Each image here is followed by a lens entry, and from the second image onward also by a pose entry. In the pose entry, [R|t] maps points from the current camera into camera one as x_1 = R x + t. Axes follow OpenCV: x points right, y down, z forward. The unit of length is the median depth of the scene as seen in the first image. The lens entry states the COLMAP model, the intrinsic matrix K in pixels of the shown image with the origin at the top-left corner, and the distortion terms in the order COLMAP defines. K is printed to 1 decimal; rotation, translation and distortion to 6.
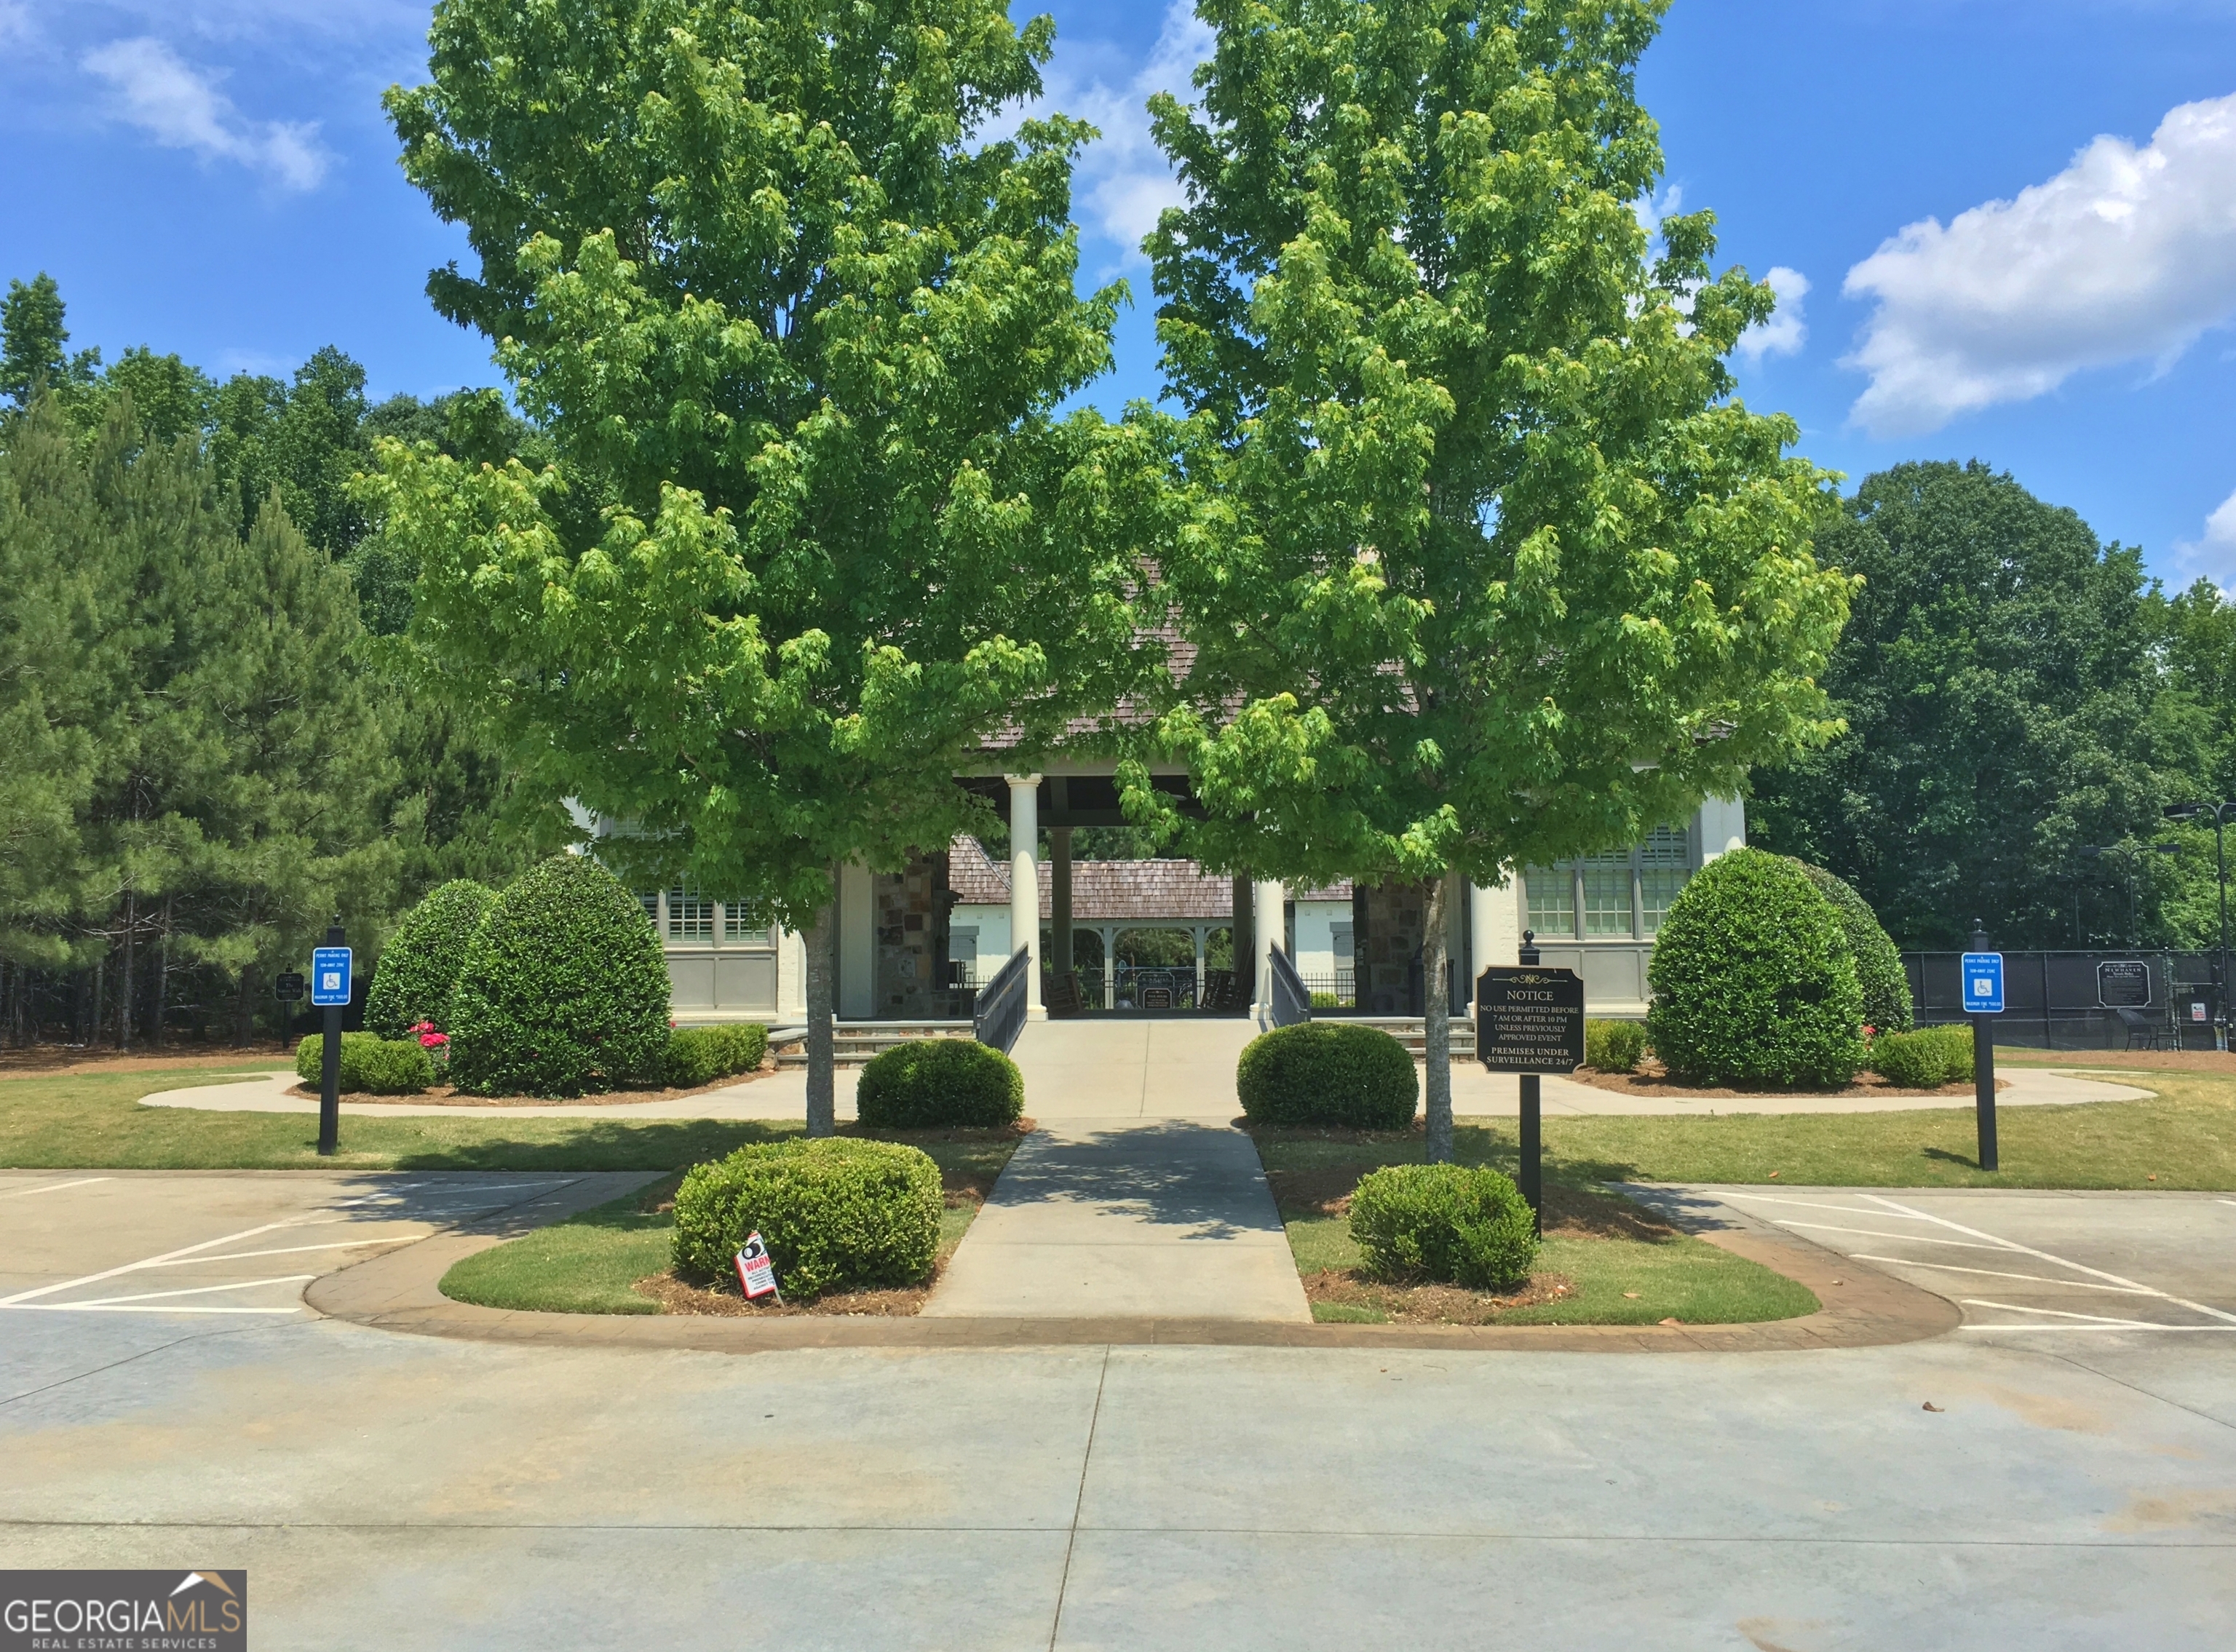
lens RADIAL K [[1865.7, 0, 1109.4], [0, 1865.7, 810.3], [0, 0, 1]] dist [0.045687, 0.005744]
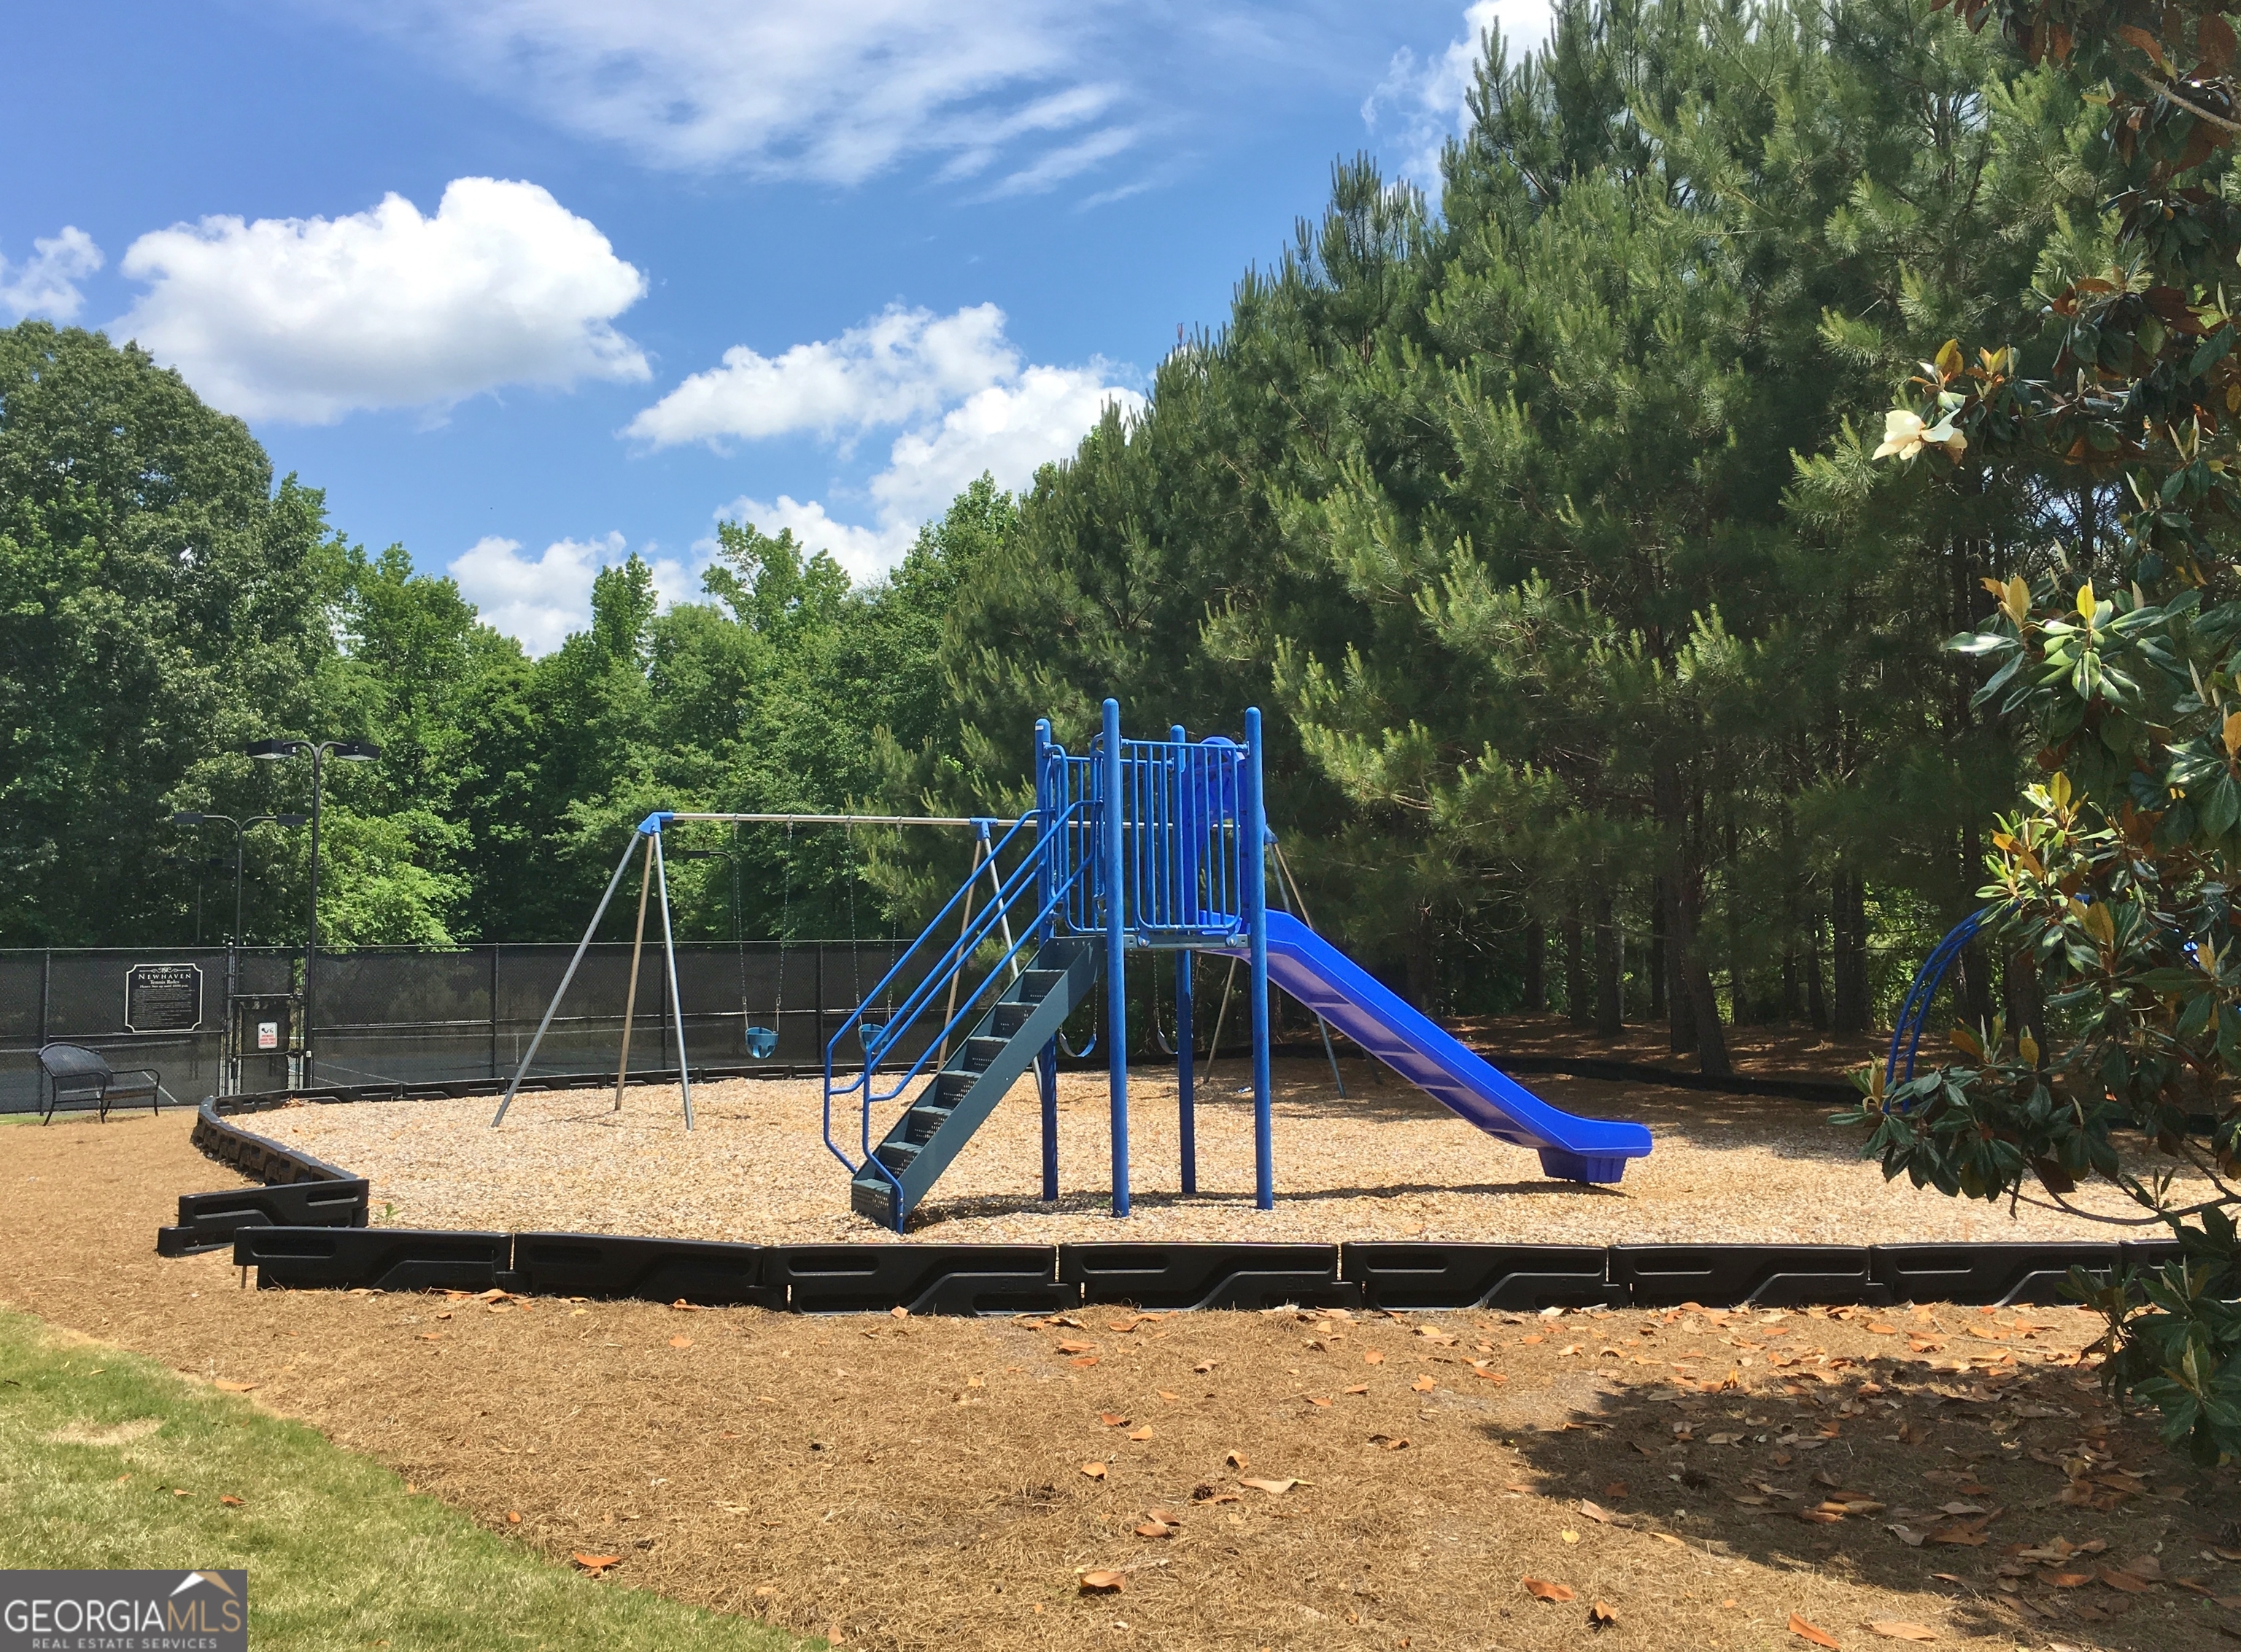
lens RADIAL K [[1869.8, 0, 1117.9], [0, 1869.8, 819.1], [0, 0, 1]] dist [0.045687, 0.005744]
pose [[0.647484, 0.059690, 0.759738, 0.142490], [-0.059161, 0.997856, -0.027978, 0.015494], [-0.759779, -0.026831, 0.649627, 0.171309]]
